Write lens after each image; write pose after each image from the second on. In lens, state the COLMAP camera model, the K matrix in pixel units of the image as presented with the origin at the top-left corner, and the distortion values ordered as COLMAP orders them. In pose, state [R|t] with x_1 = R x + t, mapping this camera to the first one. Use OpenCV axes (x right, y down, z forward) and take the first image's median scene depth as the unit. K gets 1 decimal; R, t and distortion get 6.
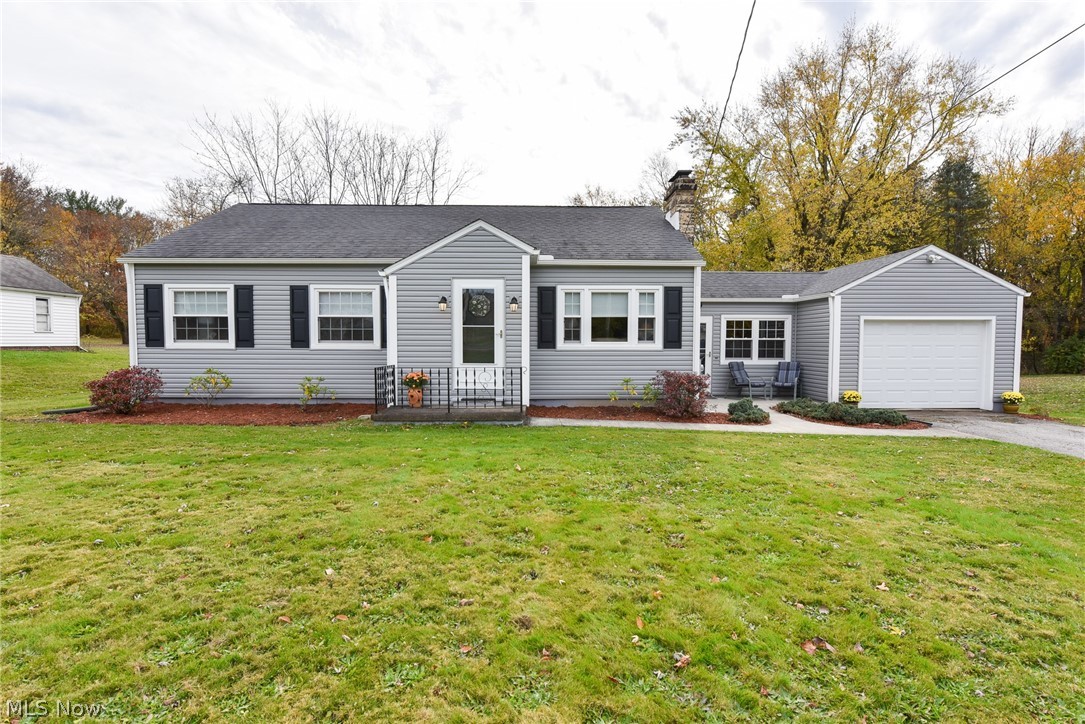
lens RADIAL K [[549.1, 0, 492.9], [0, 549.1, 366.1], [0, 0, 1]] dist [-0.017660, -0.000447]
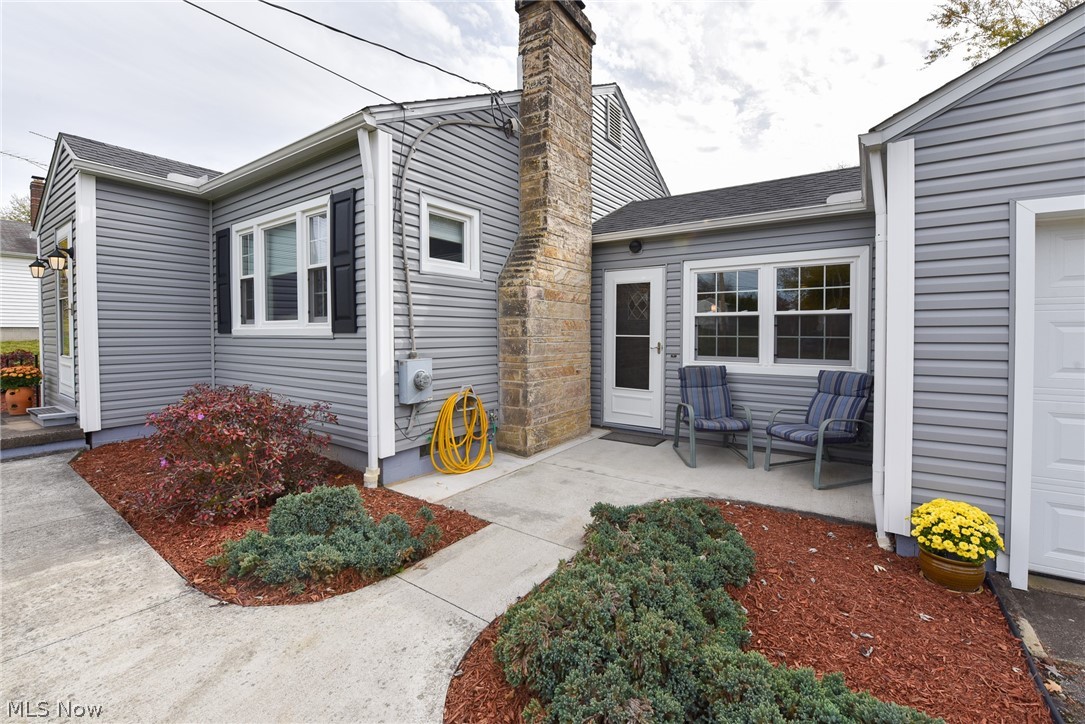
lens RADIAL K [[427.5, 0, 560.7], [0, 427.5, 343.2], [0, 0, 1]] dist [-0.022978, 0.000085]
pose [[0.845389, 0.010374, -0.534051, 0.653279], [-0.021685, 0.999654, -0.014909, -0.022937], [0.533711, 0.024185, 0.845321, 0.806101]]
